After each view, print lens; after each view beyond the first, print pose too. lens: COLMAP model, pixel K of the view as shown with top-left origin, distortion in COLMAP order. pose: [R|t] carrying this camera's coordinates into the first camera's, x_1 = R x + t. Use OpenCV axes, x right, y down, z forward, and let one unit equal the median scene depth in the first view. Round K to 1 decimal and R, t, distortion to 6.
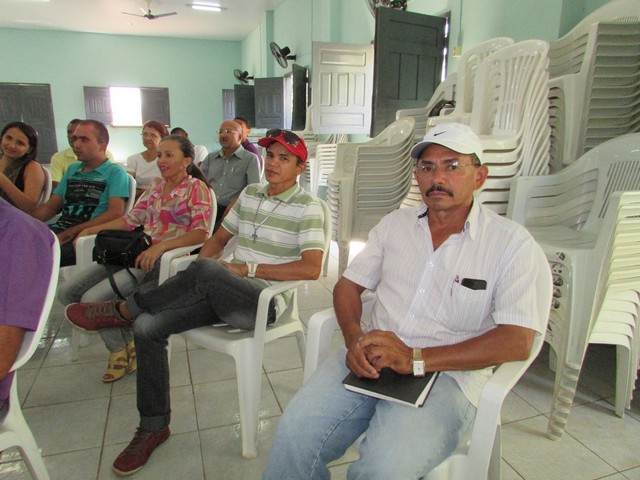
lens RADIAL K [[454.0, 0, 319.6], [0, 454.0, 235.8], [0, 0, 1]] dist [-0.025072, 0.009606]
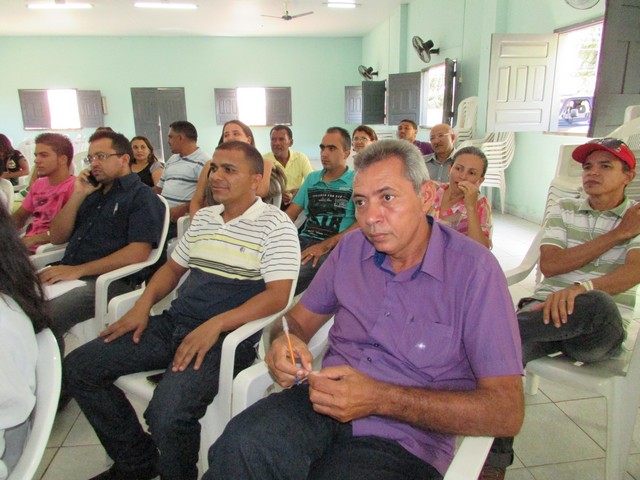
lens RADIAL K [[454.0, 0, 312.9], [0, 454.0, 238.2], [0, 0, 1]] dist [-0.025072, 0.009606]
pose [[0.979062, 0.028069, -0.201619, -0.323239], [-0.024661, 0.999508, 0.019395, -0.032586], [0.202065, -0.014016, 0.979272, 0.021759]]
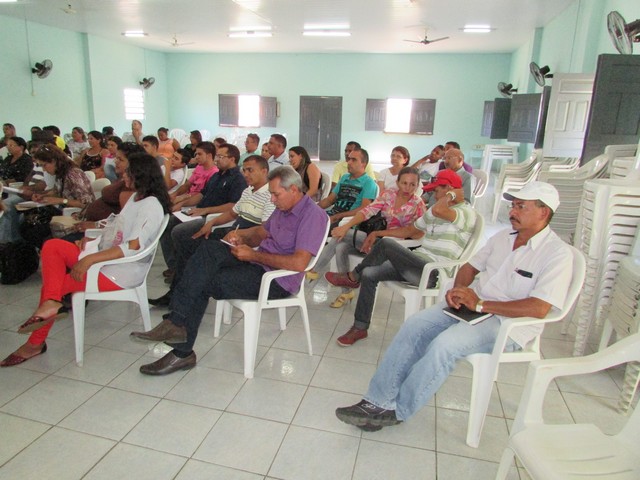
lens RADIAL K [[454.0, 0, 322.3], [0, 454.0, 239.8], [0, 0, 1]] dist [-0.025072, 0.009606]
pose [[0.845876, 0.149780, -0.511918, 0.229325], [-0.145397, 0.988166, 0.048874, 0.001063], [0.513180, 0.033090, 0.857643, -0.391513]]
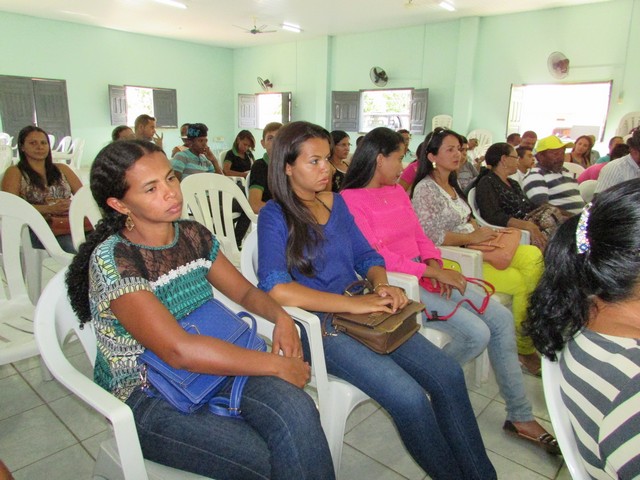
lens RADIAL K [[454.0, 0, 317.1], [0, 454.0, 238.0], [0, 0, 1]] dist [-0.025072, 0.009606]
pose [[0.867534, -0.113793, 0.484186, -2.735666], [0.107941, 0.993350, 0.040055, -0.006863], [-0.485524, 0.017514, 0.874048, -0.179077]]
